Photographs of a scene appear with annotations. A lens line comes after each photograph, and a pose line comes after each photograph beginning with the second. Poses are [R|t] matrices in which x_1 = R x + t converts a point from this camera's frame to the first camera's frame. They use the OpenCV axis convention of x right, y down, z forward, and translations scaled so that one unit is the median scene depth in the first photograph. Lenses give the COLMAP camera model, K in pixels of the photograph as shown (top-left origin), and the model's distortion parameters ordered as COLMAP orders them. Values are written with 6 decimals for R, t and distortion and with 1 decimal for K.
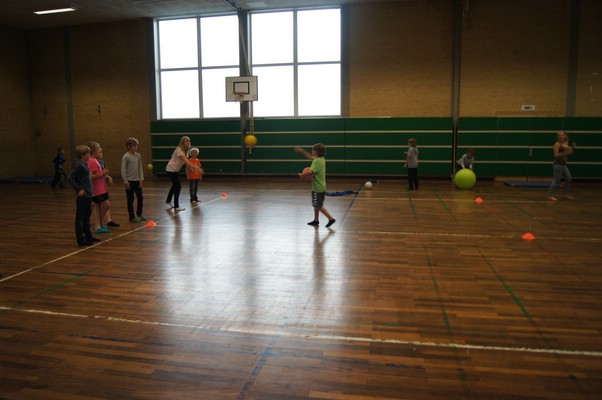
lens RADIAL K [[458.6, 0, 289.1], [0, 458.6, 201.0], [0, 0, 1]] dist [-0.078604, 0.009287]
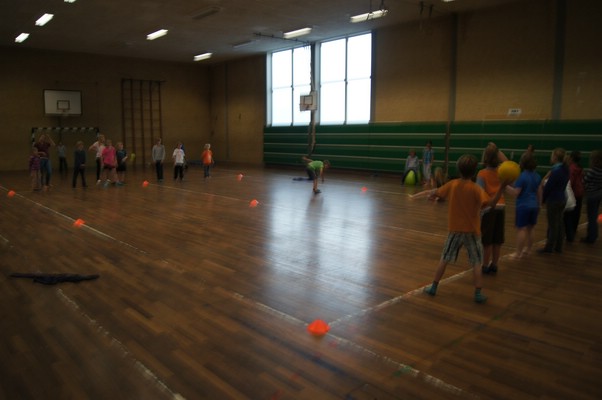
lens RADIAL K [[458.6, 0, 289.1], [0, 458.6, 201.0], [0, 0, 1]] dist [-0.078604, 0.009287]
pose [[0.802326, 0.092776, -0.589632, 0.649815], [-0.091321, 0.995296, 0.032343, 0.005330], [0.589859, 0.027896, 0.807024, -0.099523]]
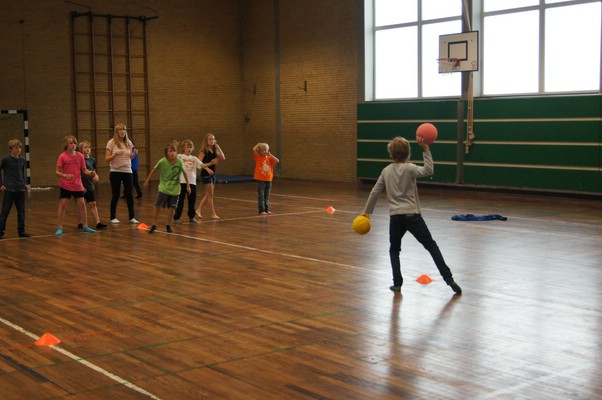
lens RADIAL K [[866.8, 0, 301.0], [0, 866.8, 200.0], [0, 0, 1]] dist [-0.027403, 0.024110]
pose [[0.765186, 0.057315, -0.641253, 0.510928], [-0.087263, 0.996071, -0.015099, -0.000775], [0.637868, 0.067511, 0.767181, -0.064145]]
